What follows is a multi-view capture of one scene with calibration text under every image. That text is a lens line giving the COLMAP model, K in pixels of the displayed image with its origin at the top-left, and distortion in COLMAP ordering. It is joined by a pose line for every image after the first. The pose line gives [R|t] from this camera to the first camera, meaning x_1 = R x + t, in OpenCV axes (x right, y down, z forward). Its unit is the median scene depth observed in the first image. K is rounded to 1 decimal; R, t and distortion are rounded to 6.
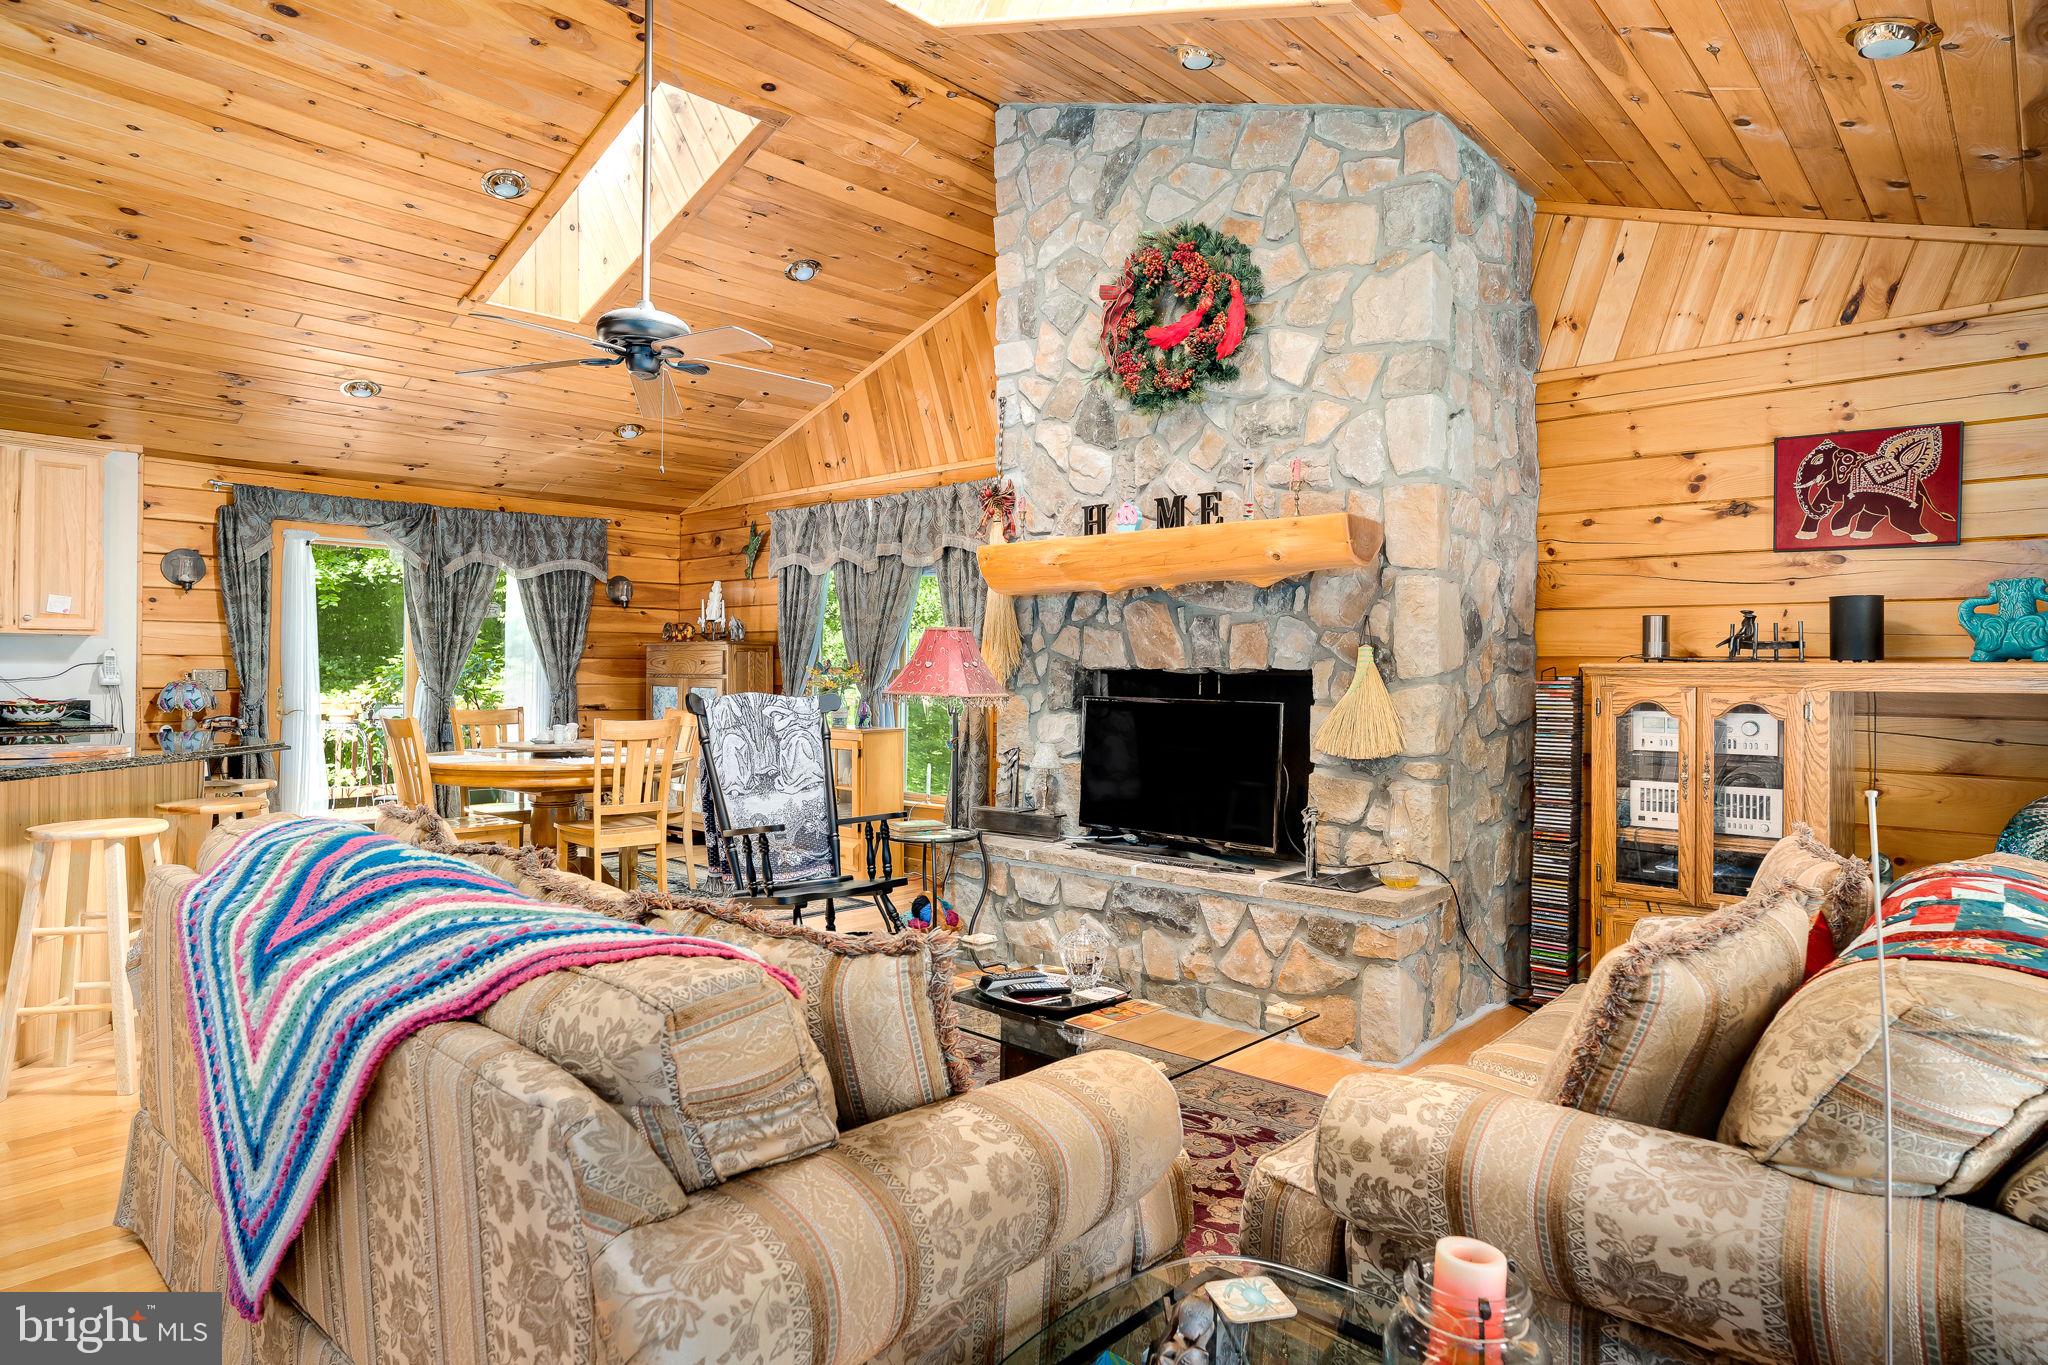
lens RADIAL K [[1191.1, 0, 1026.5], [0, 1191.1, 664.2], [0, 0, 1]] dist [-0.037256, 0.036906]
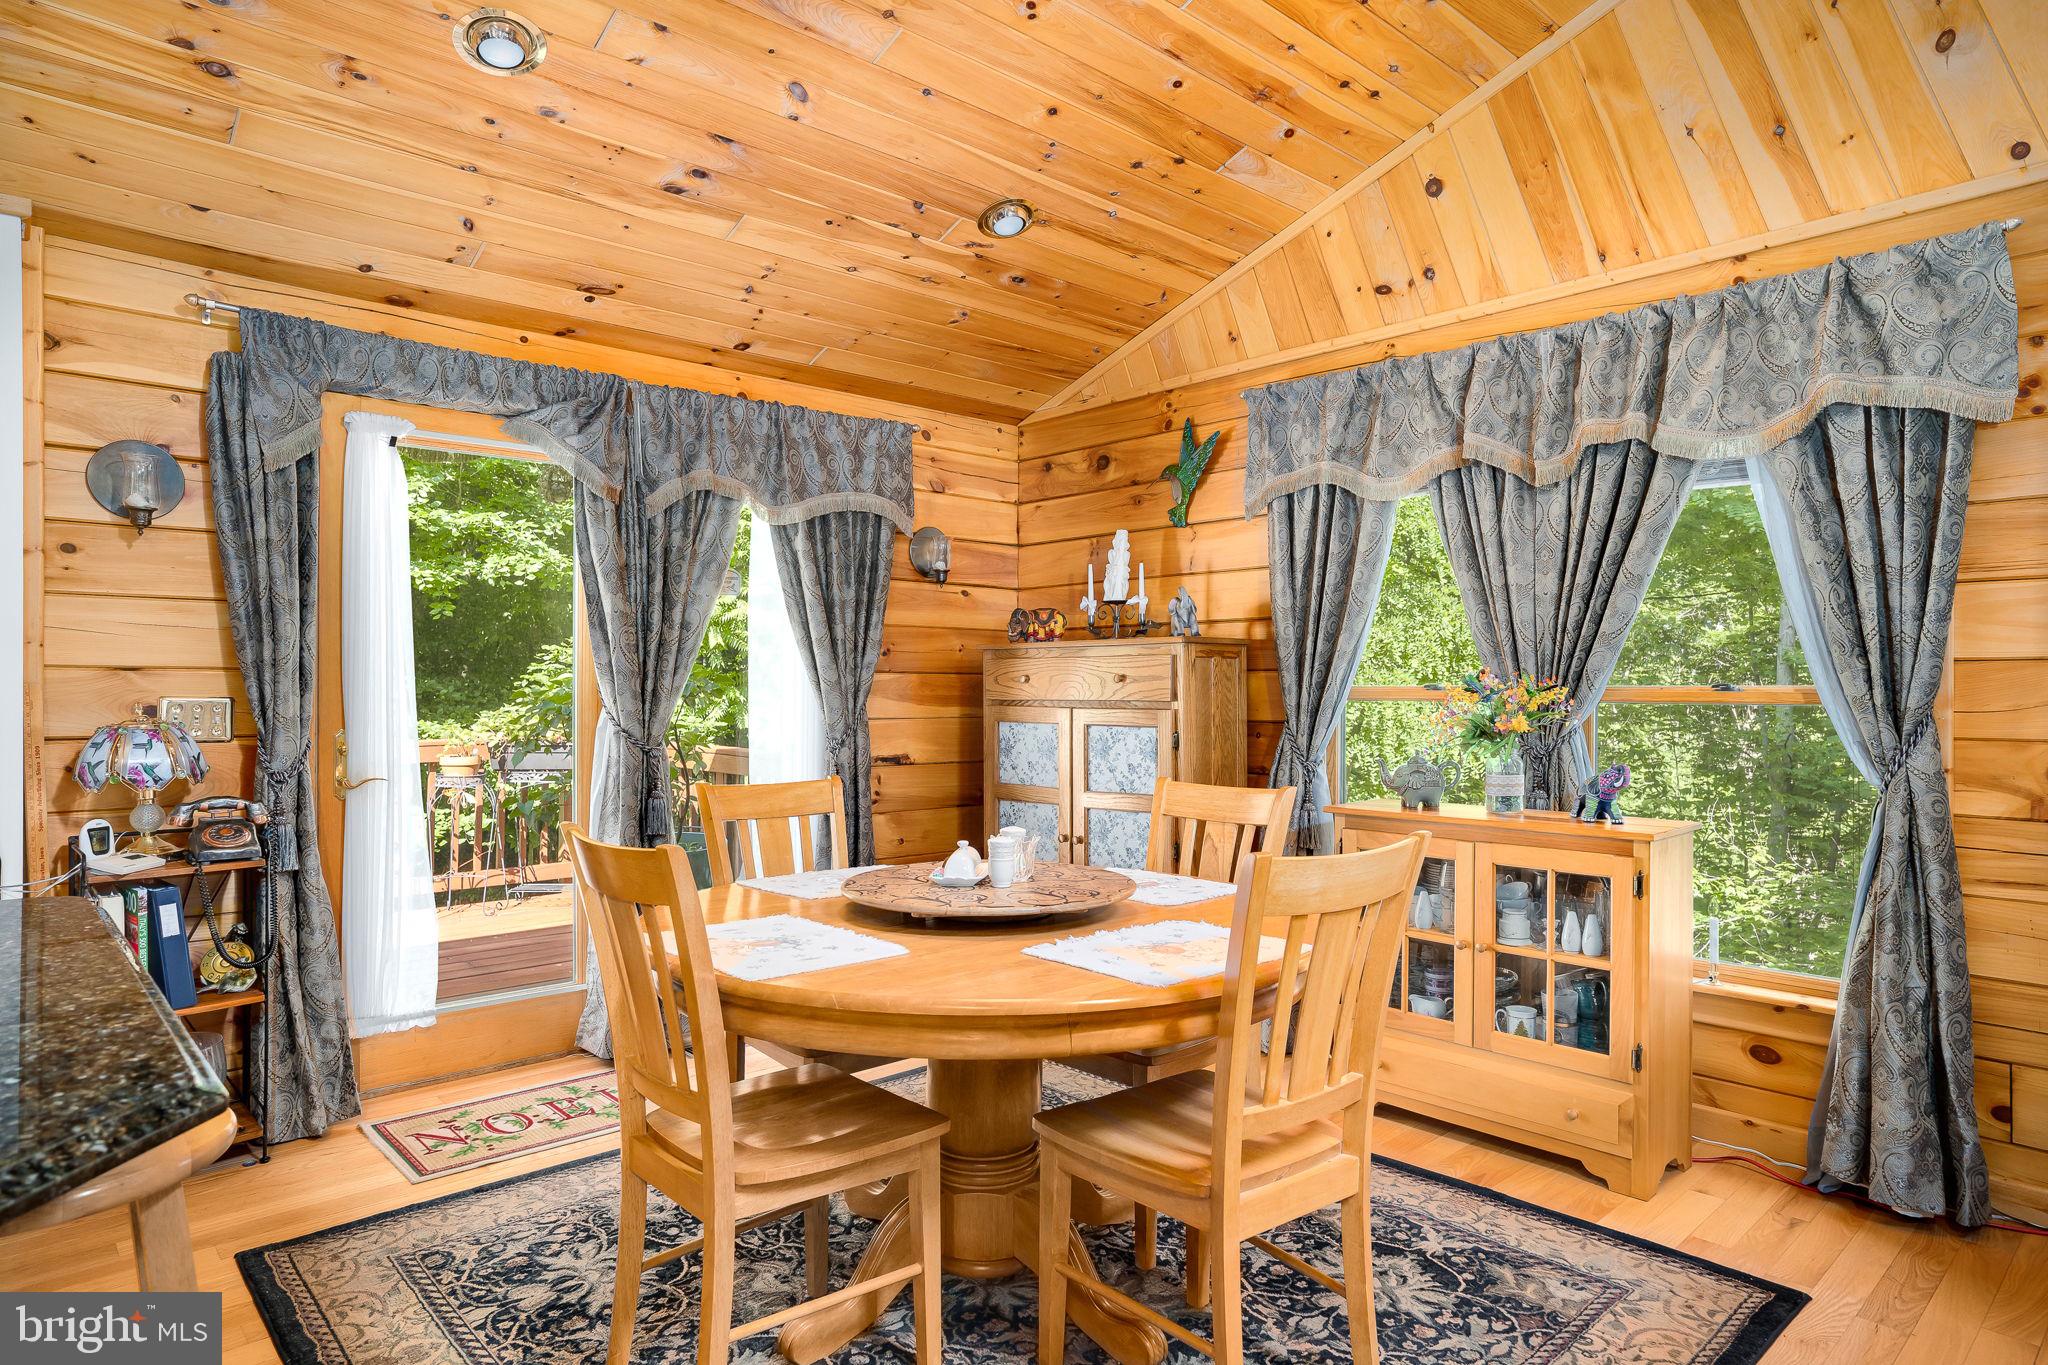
lens RADIAL K [[1191.1, 0, 1018.0], [0, 1191.1, 684.6], [0, 0, 1]] dist [-0.037256, 0.036906]
pose [[0.996557, -0.003648, -0.082829, -0.301752], [0.003942, 0.999986, 0.003394, -0.000917], [0.082816, -0.003708, 0.996558, 0.518494]]
